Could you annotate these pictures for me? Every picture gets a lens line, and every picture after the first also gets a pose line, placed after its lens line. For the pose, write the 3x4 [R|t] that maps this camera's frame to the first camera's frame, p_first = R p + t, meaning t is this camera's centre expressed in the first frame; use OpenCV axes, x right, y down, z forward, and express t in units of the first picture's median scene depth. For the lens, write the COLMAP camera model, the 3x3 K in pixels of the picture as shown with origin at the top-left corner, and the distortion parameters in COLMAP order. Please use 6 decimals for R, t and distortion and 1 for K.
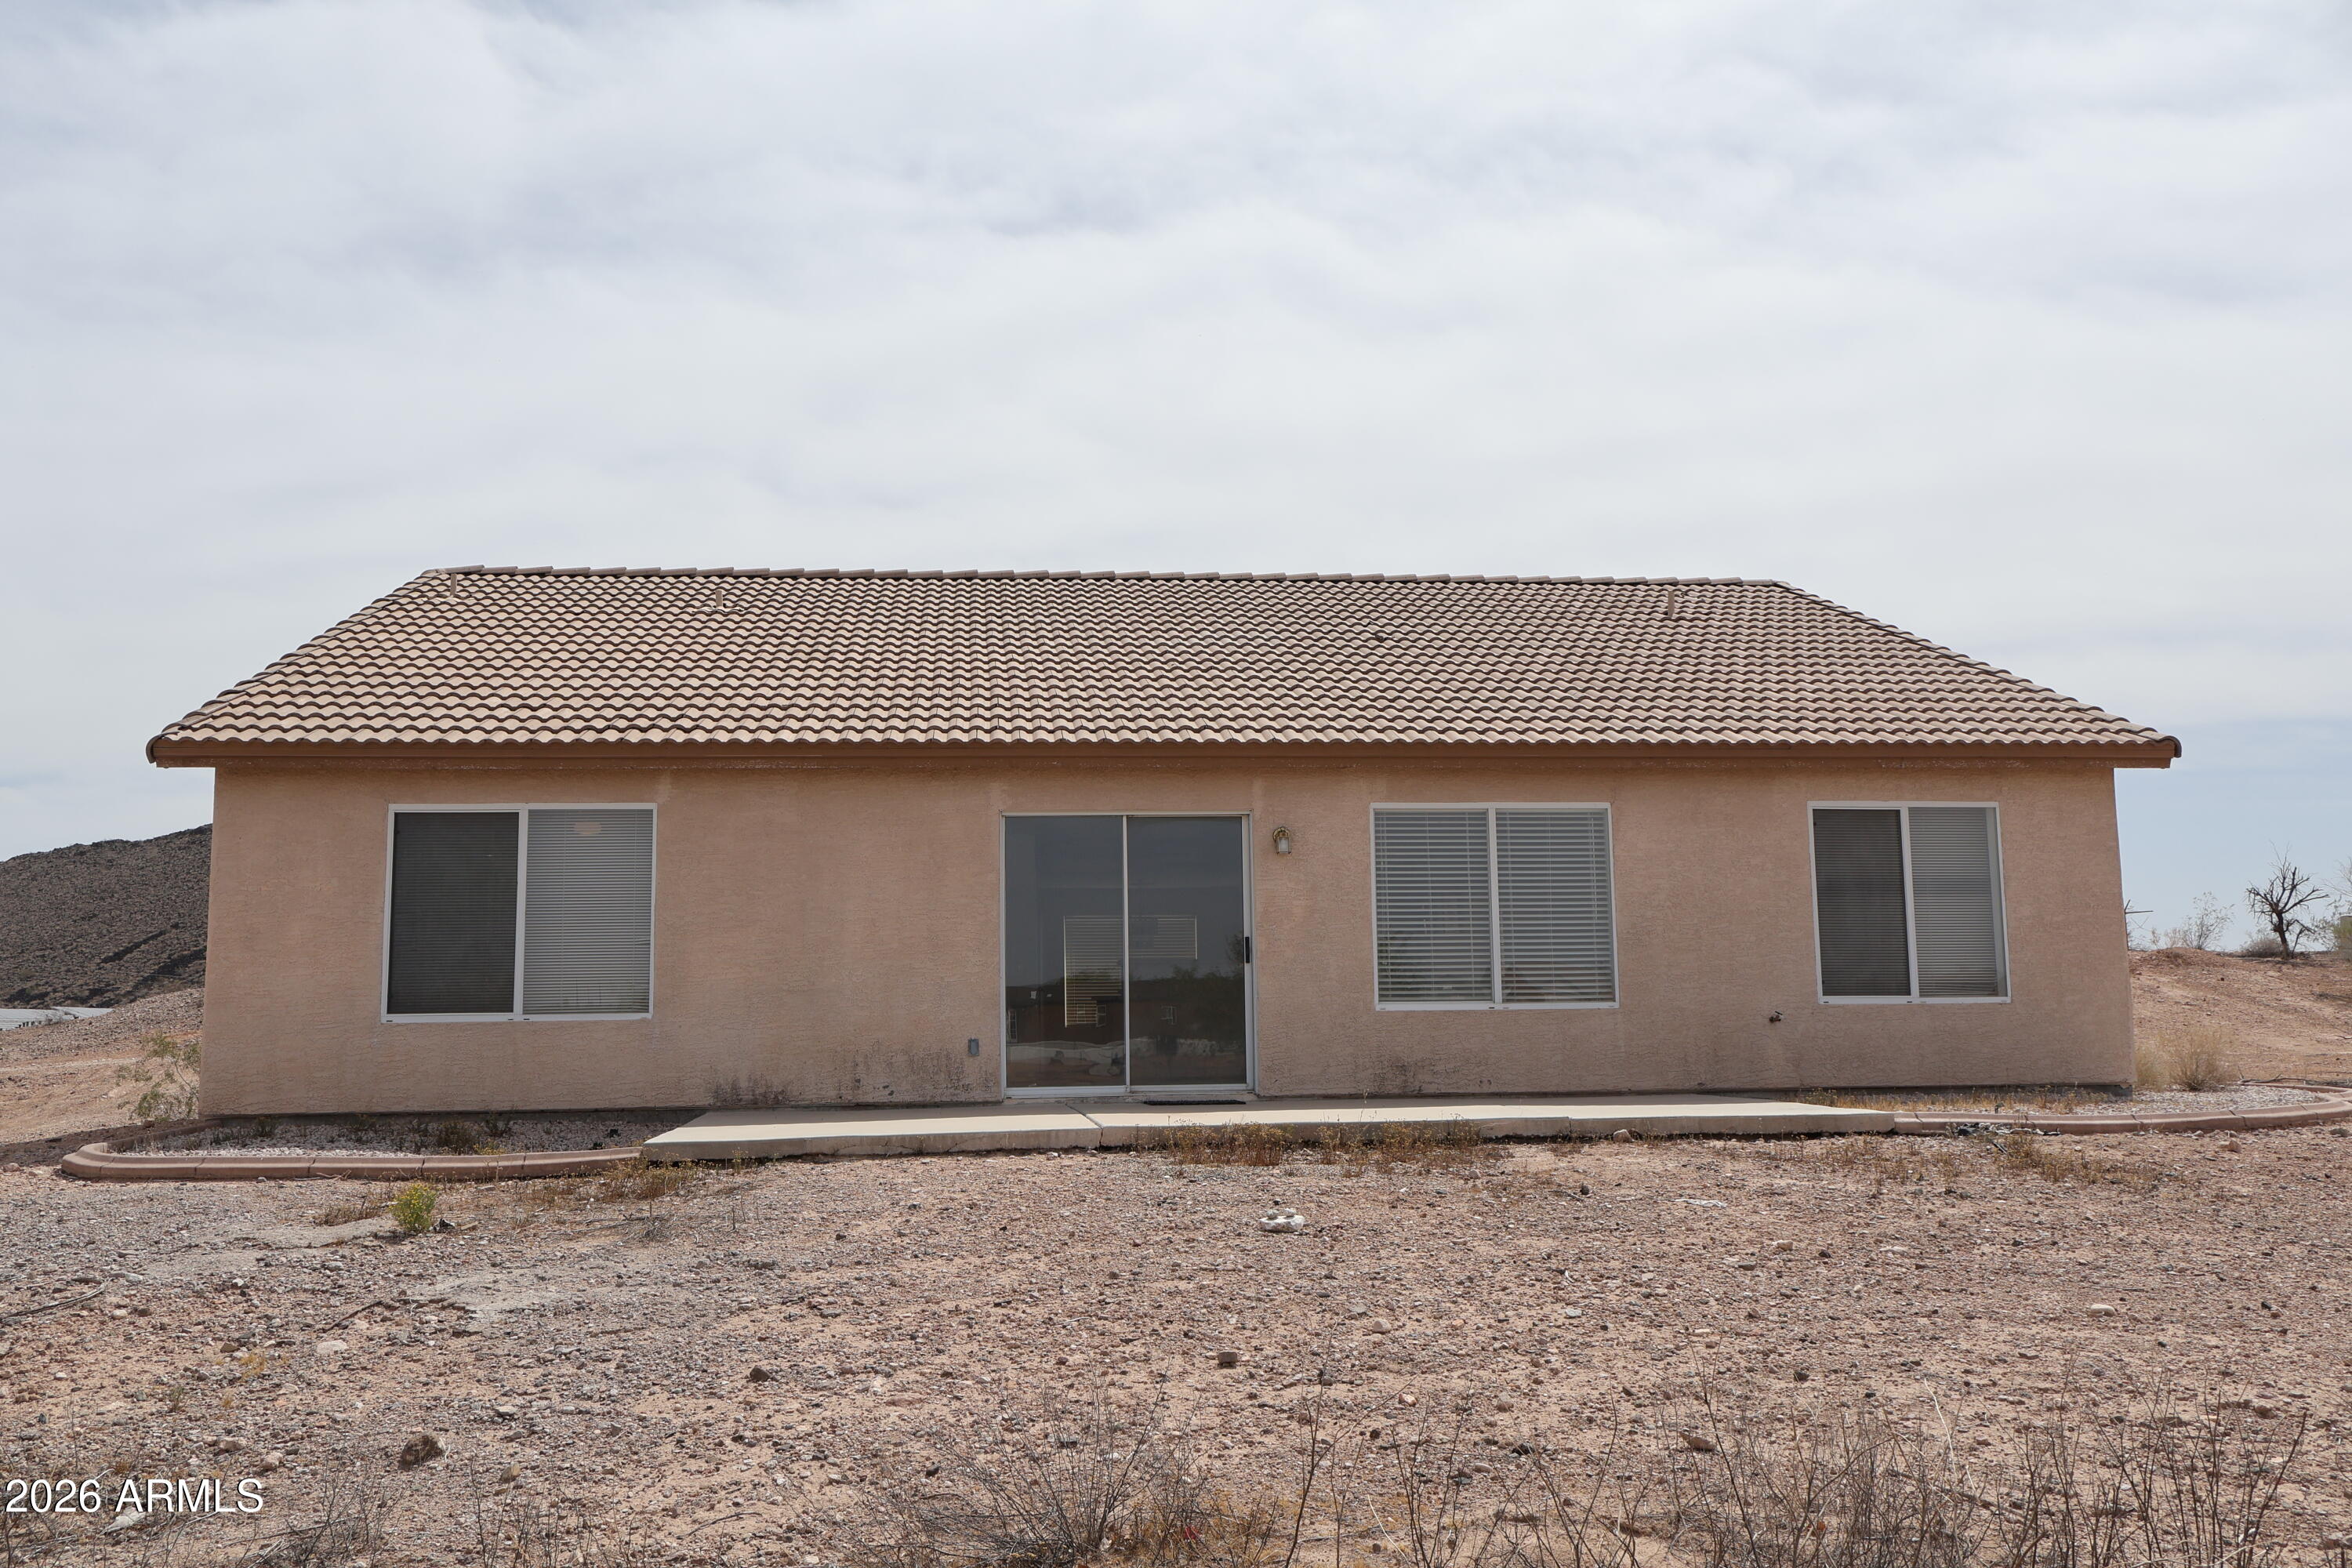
lens RADIAL K [[1997.2, 0, 1176.0], [0, 1997.2, 784.0], [0, 0, 1]] dist [-0.001549, 0.007419]
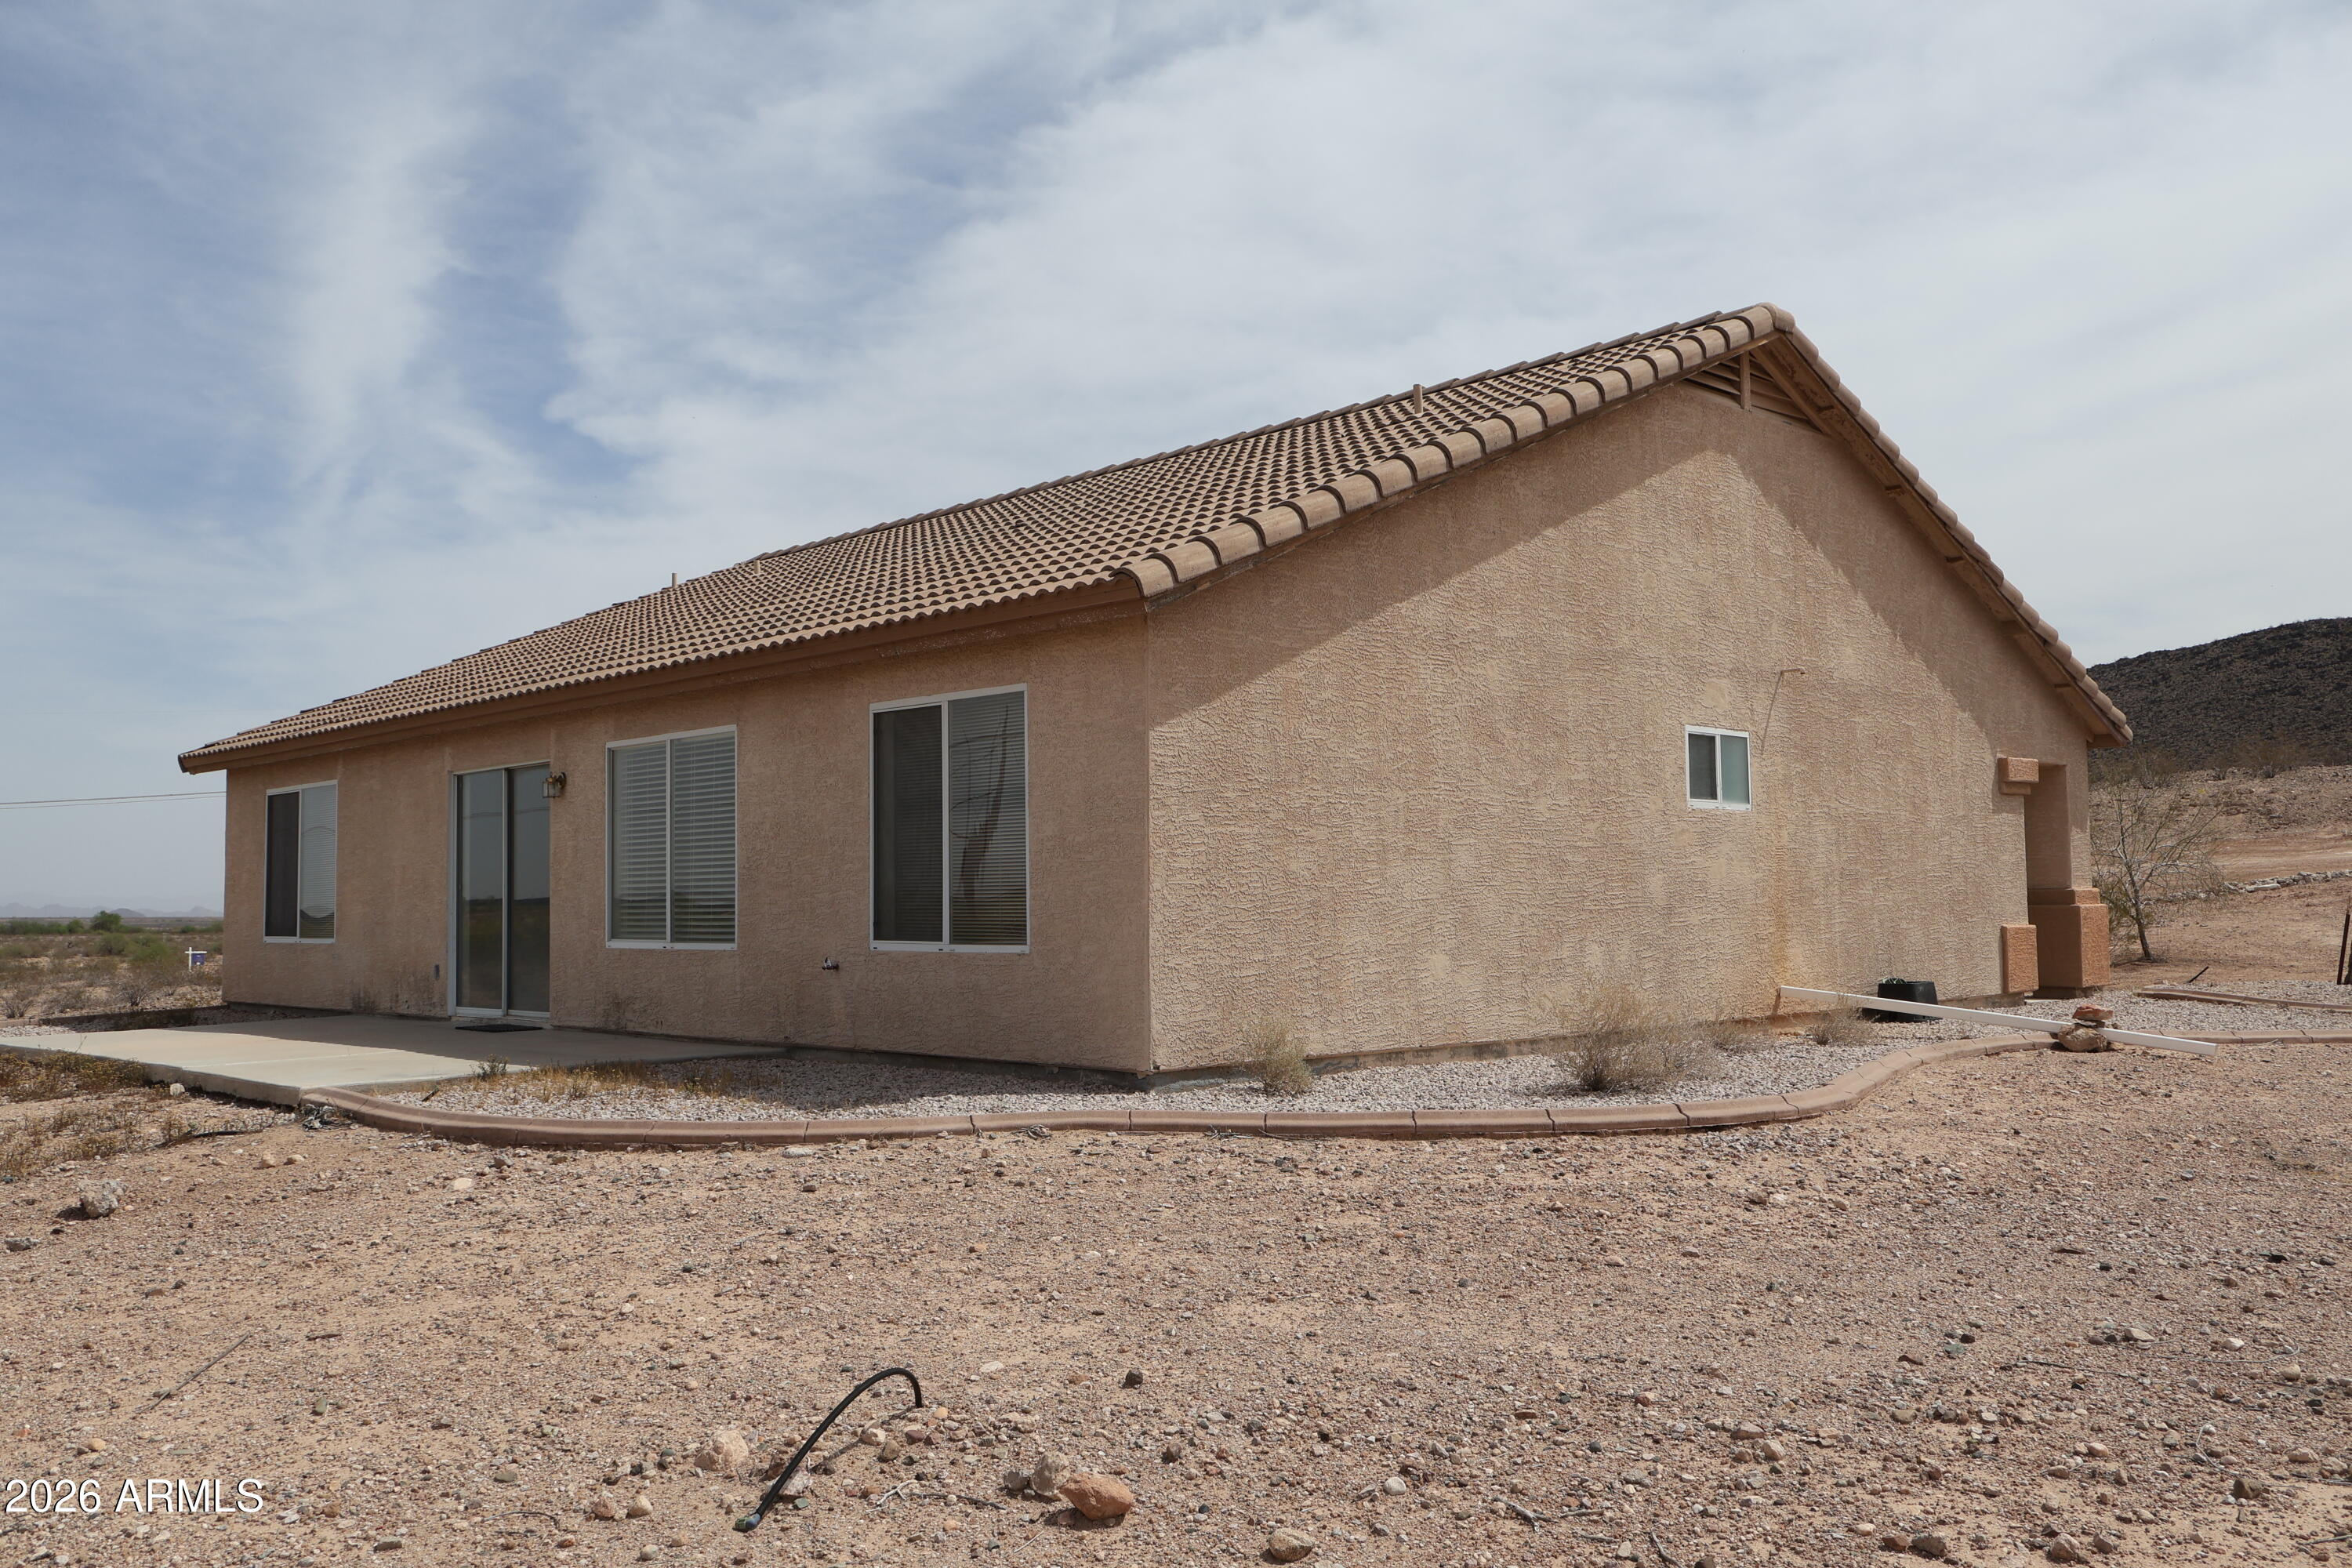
lens RADIAL K [[1898.8, 0, 1177.0], [0, 1898.8, 828.2], [0, 0, 1]] dist [0.000112, 0.002705]
pose [[0.630875, -0.027469, -0.775398, 1.007823], [0.094804, 0.994614, 0.041898, 0.038821], [0.770071, -0.099943, 0.630081, 0.603417]]
